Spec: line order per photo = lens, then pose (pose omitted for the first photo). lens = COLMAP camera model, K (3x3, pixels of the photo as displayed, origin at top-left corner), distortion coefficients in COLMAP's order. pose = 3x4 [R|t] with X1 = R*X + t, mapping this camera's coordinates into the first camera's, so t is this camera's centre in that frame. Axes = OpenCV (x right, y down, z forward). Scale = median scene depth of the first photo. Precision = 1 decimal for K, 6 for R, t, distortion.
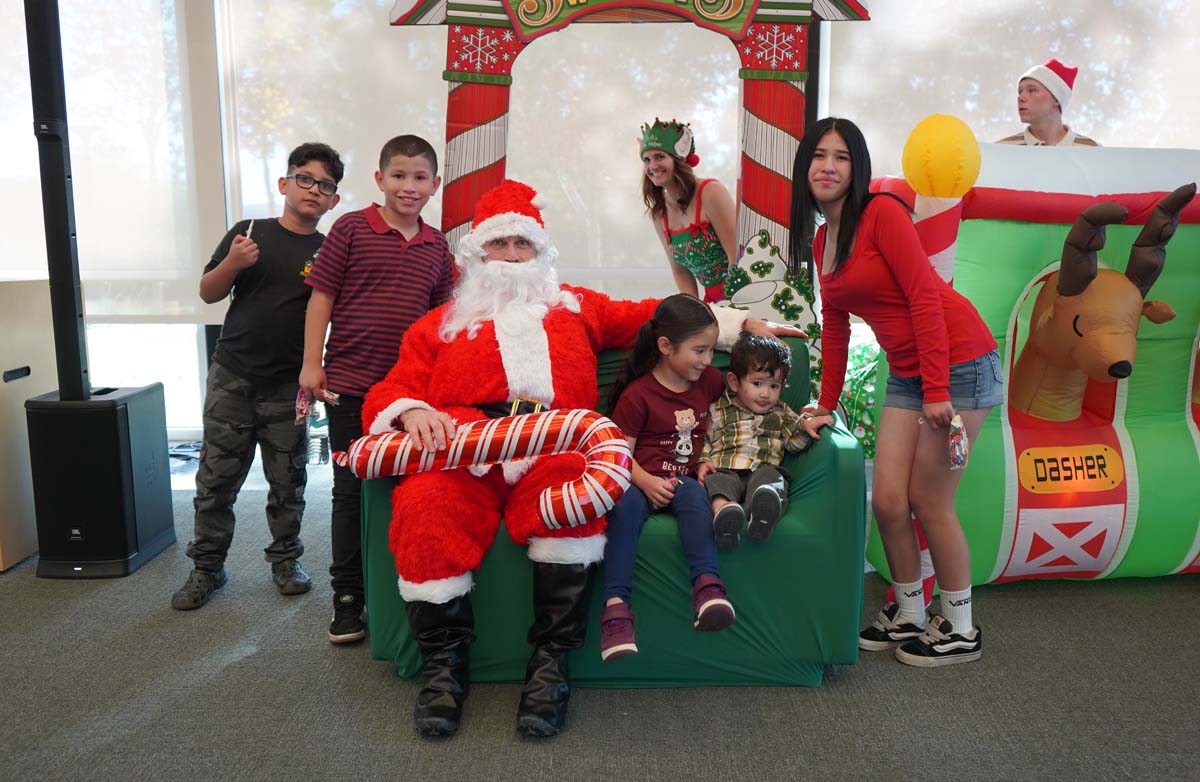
lens RADIAL K [[1186.9, 0, 598.4], [0, 1186.9, 398.5], [0, 0, 1]] dist [0.015894, 0.000000]
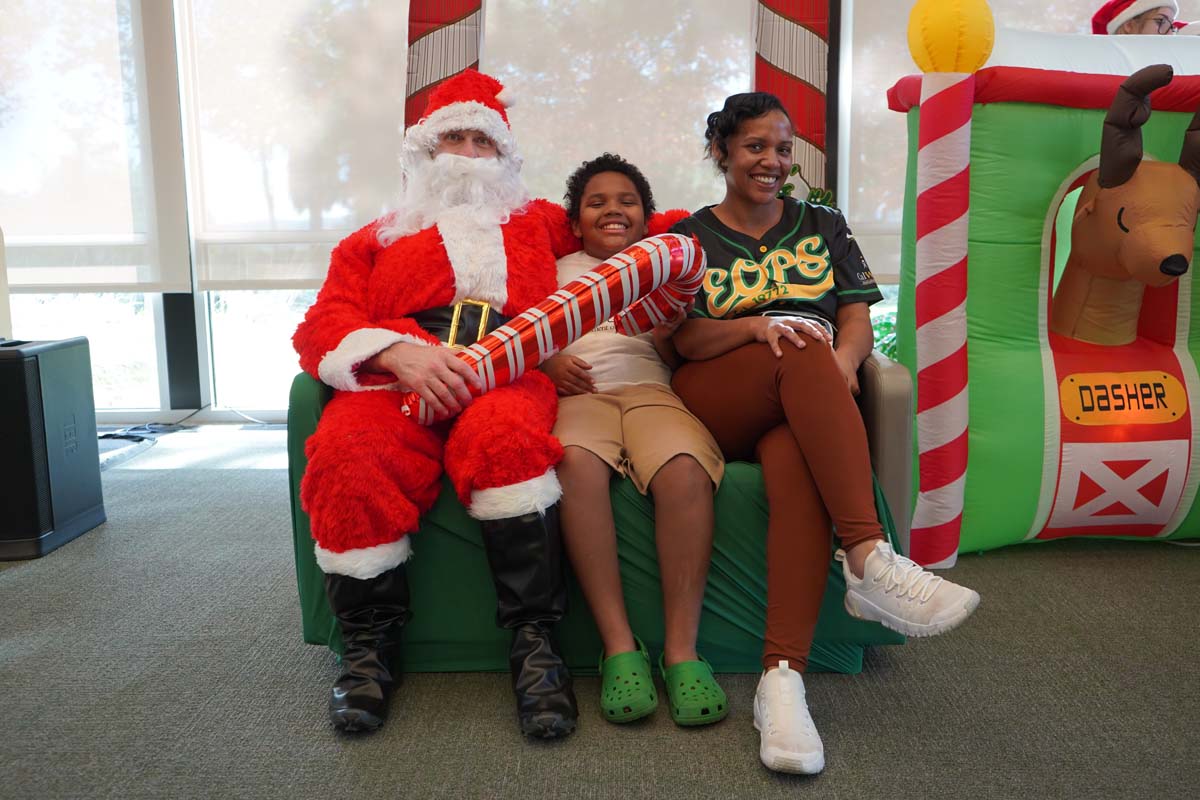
lens RADIAL K [[1198.7, 0, 594.4], [0, 1198.7, 401.1], [0, 0, 1]] dist [0.027484, 0.000000]
pose [[0.999871, -0.006756, -0.014589, 0.015783], [0.006573, 0.999900, -0.012522, 0.051644], [0.014672, 0.012424, 0.999815, 0.143120]]
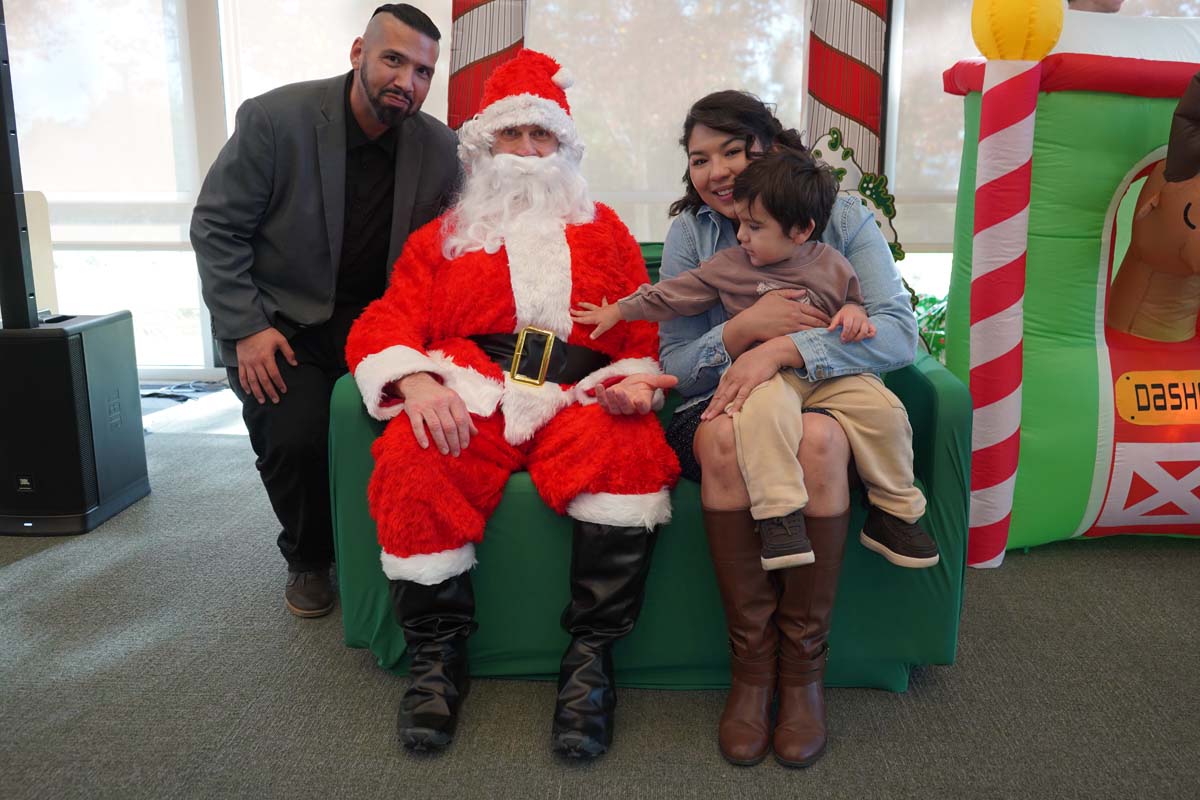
lens RADIAL K [[1174.9, 0, 600.2], [0, 1174.9, 400.9], [0, 0, 1]] dist [0.015948, 0.000000]
pose [[0.999213, 0.008227, -0.038809, 0.009411], [-0.006415, 0.998893, 0.046592, 0.011265], [0.039149, -0.046306, 0.998160, 0.170529]]
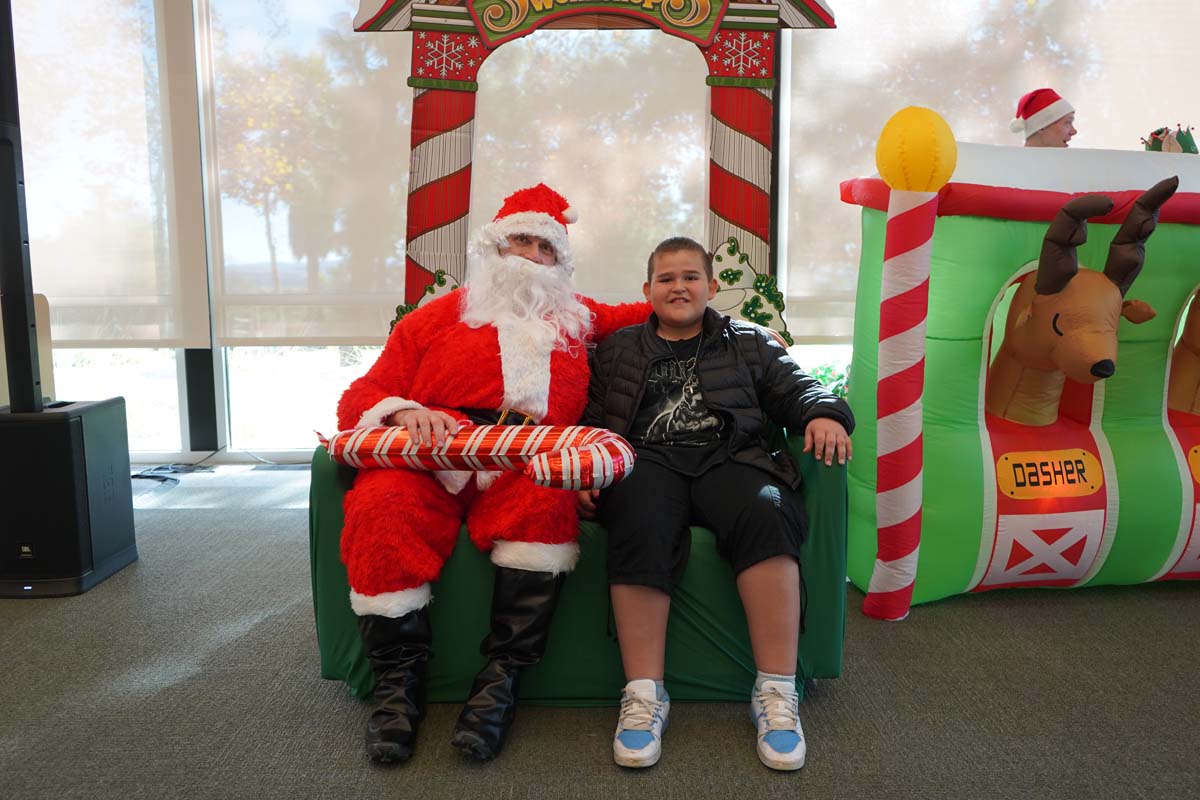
lens RADIAL K [[1066.2, 0, 601.3], [0, 1066.2, 398.9], [0, 0, 1]] dist [0.000698, 0.031410]
pose [[0.999687, -0.005535, 0.024402, 0.007073], [0.006408, 0.999337, -0.035853, 0.024700], [-0.024187, 0.035998, 0.999059, 0.119178]]
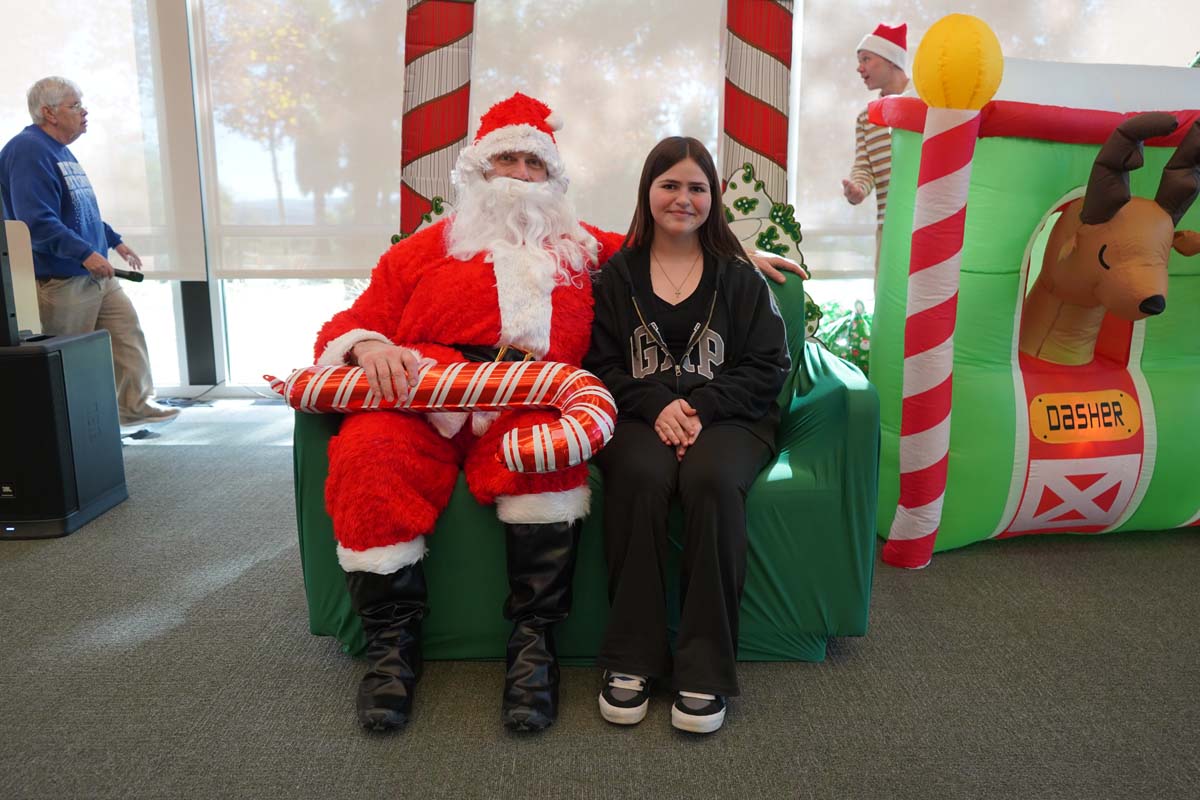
lens RADIAL K [[1017.1, 0, 600.6], [0, 1017.1, 403.1], [0, 0, 1]] dist [0.006072, 0.009326]
pose [[0.999681, -0.003217, 0.025056, 0.002496], [0.002377, 0.999436, 0.033503, 0.020003], [-0.025150, -0.033432, 0.999124, 0.201309]]
